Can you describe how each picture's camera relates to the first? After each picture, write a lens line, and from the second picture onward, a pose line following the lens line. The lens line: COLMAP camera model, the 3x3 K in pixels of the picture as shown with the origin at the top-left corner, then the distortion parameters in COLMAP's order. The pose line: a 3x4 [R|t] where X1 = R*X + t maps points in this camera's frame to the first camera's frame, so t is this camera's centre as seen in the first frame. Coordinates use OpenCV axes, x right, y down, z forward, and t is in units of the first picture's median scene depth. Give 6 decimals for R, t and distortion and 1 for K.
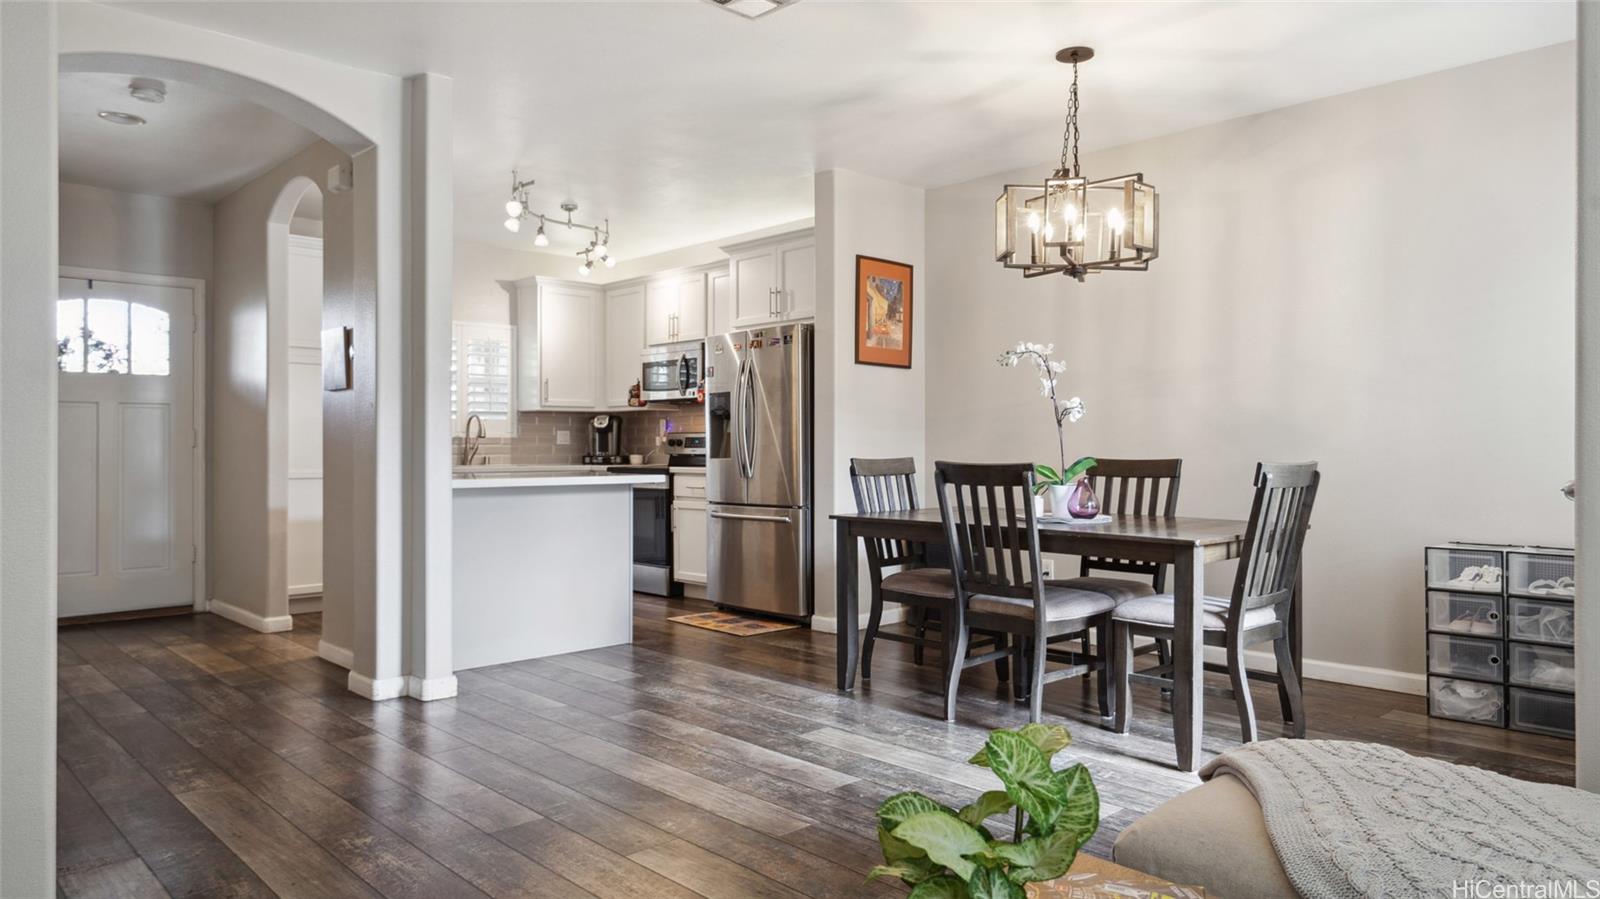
lens RADIAL K [[1013.8, 0, 790.1], [0, 1013.8, 447.3], [0, 0, 1]] dist [0.004094, 0.001331]
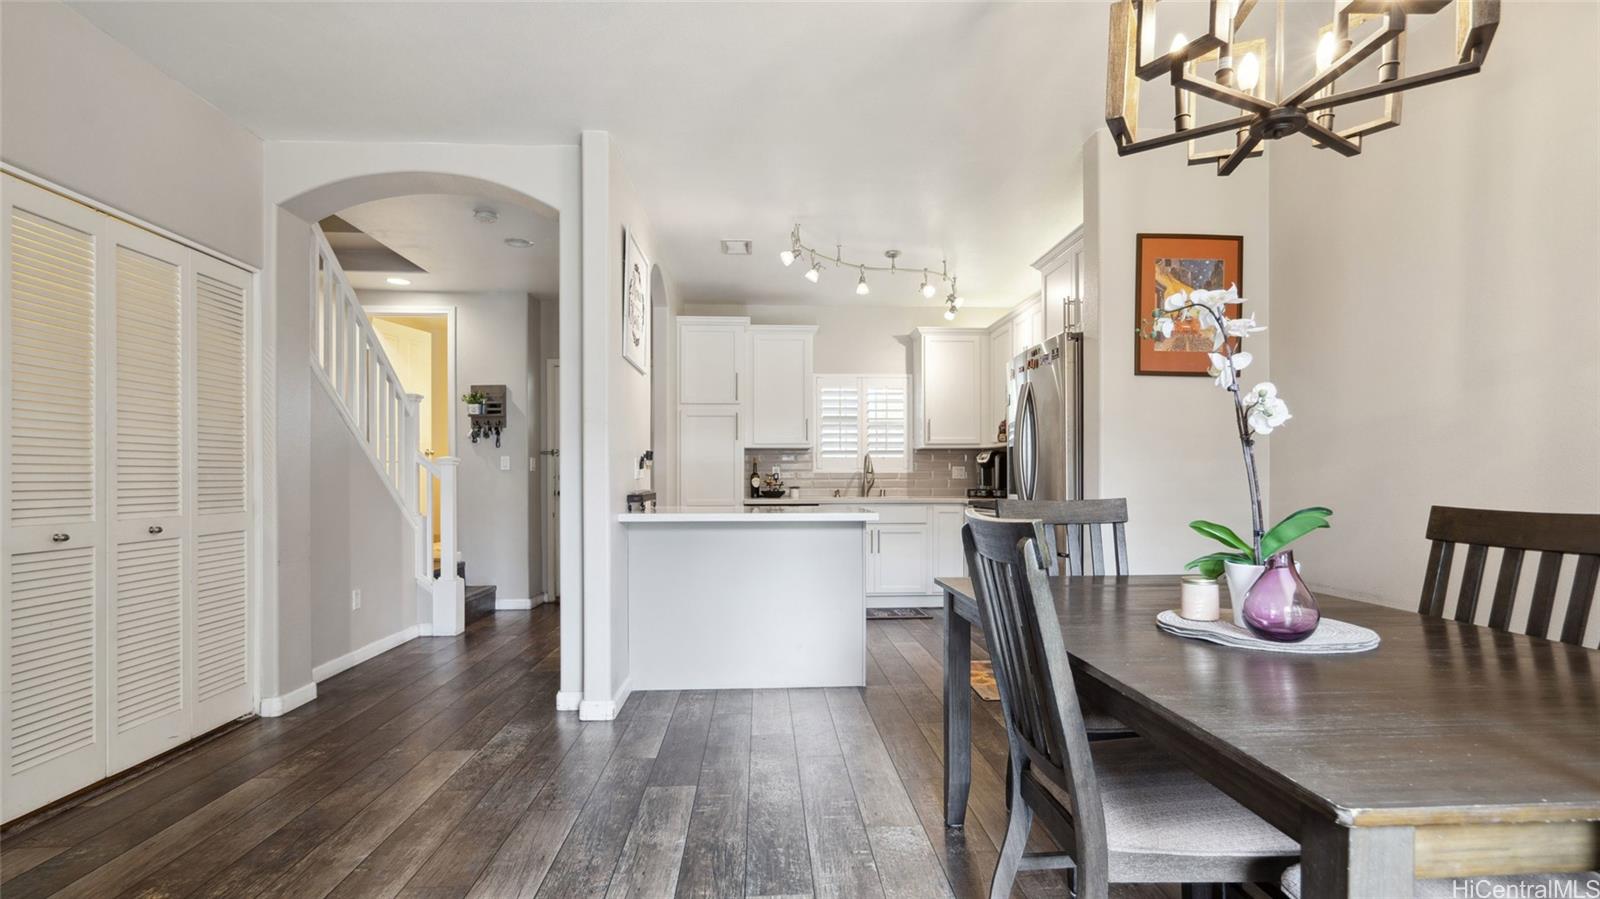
lens RADIAL K [[735.8, 0, 799.8], [0, 735.8, 481.4], [0, 0, 1]] dist [-0.007109, 0.001345]
pose [[0.765953, 0.000569, -0.642896, 0.285068], [0.000974, 0.999997, 0.002045, -0.002961], [0.642896, -0.002193, 0.765950, 0.502373]]
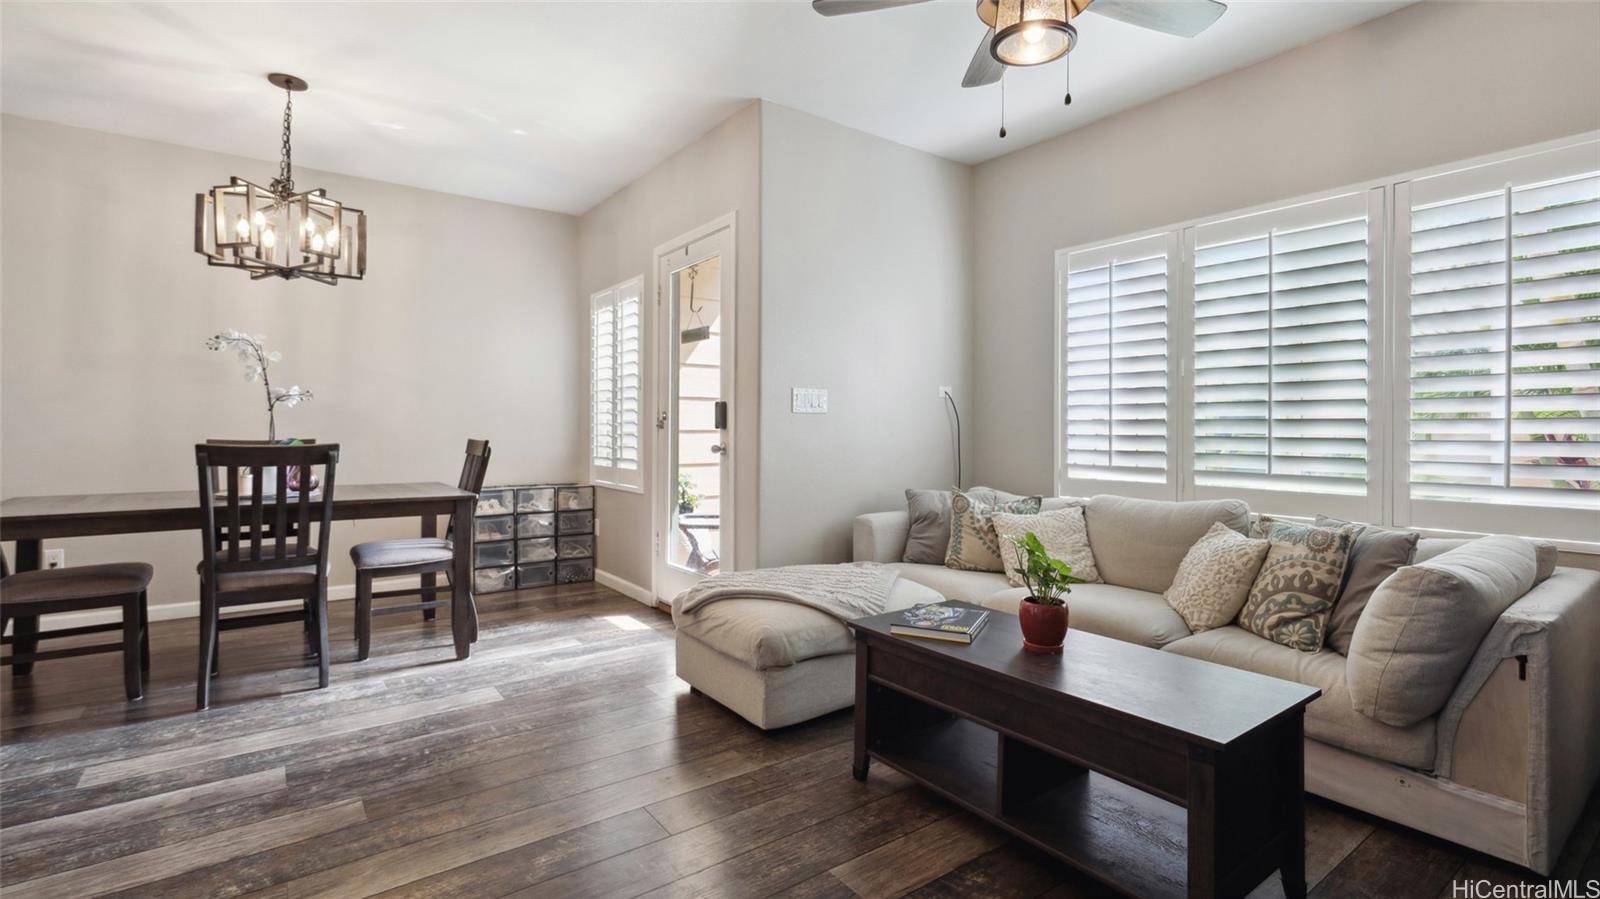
lens RADIAL K [[735.8, 0, 805.2], [0, 735.8, 429.4], [0, 0, 1]] dist [-0.007109, 0.001345]
pose [[0.117372, -0.000534, 0.993088, -0.403018], [-0.003142, 0.999995, 0.000909, -0.002296], [-0.993083, -0.003227, 0.117369, 0.288041]]
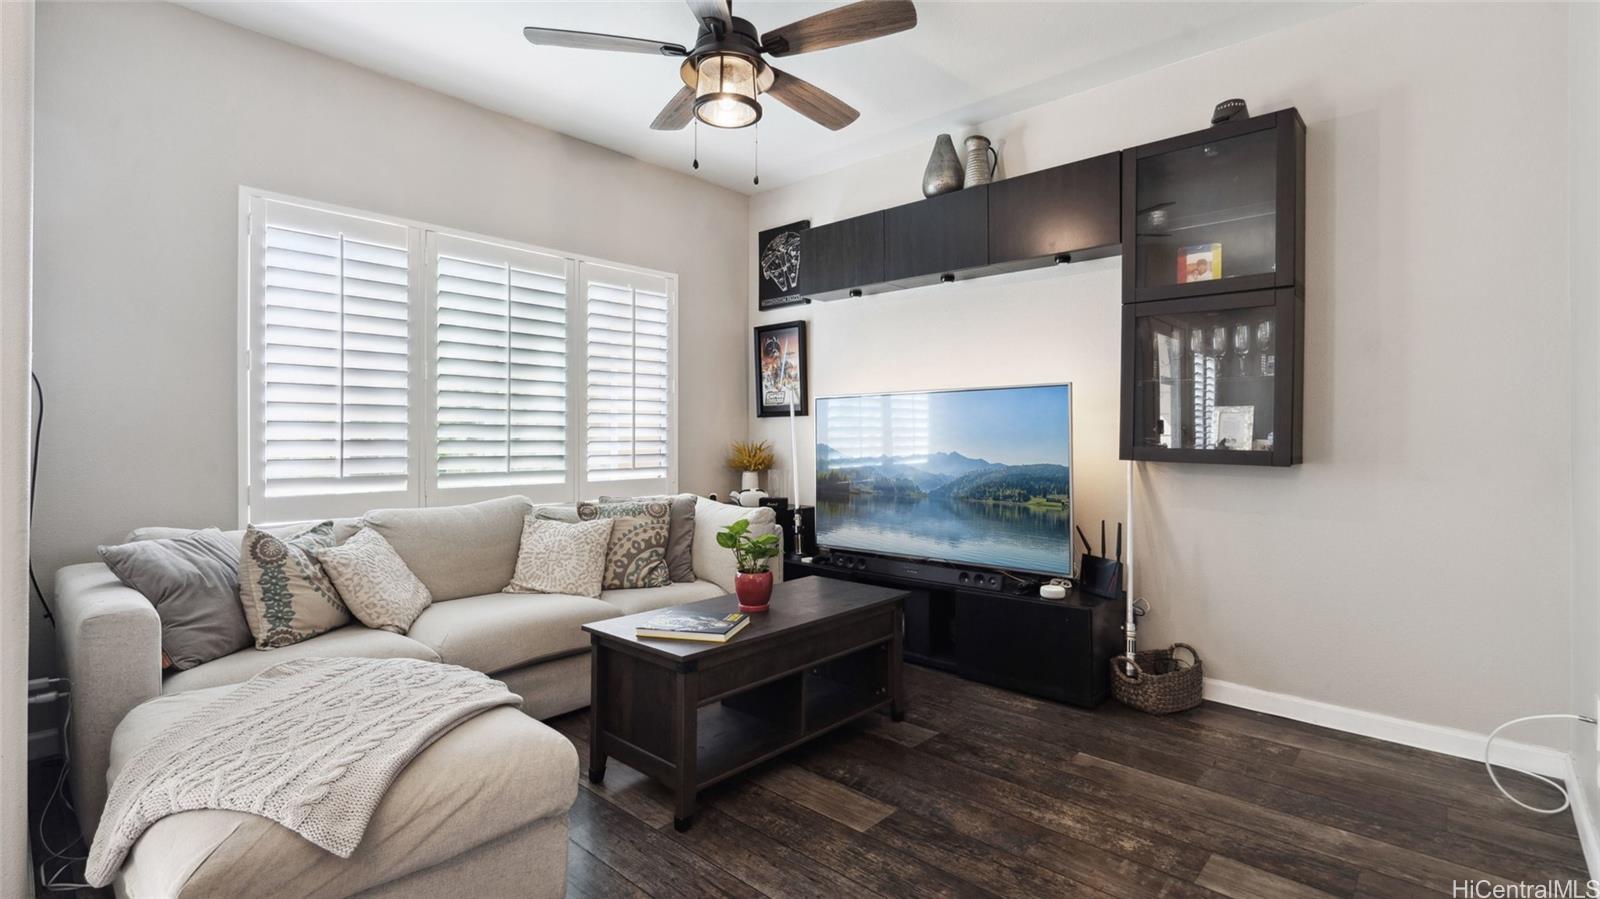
lens RADIAL K [[735.8, 0, 808.3], [0, 735.8, 435.6], [0, 0, 1]] dist [-0.007109, 0.001345]
pose [[-0.996027, -0.003493, -0.088986, 0.045924], [-0.003593, 0.999993, 0.000965, -0.002696], [0.088982, 0.001281, -0.996032, 0.739668]]
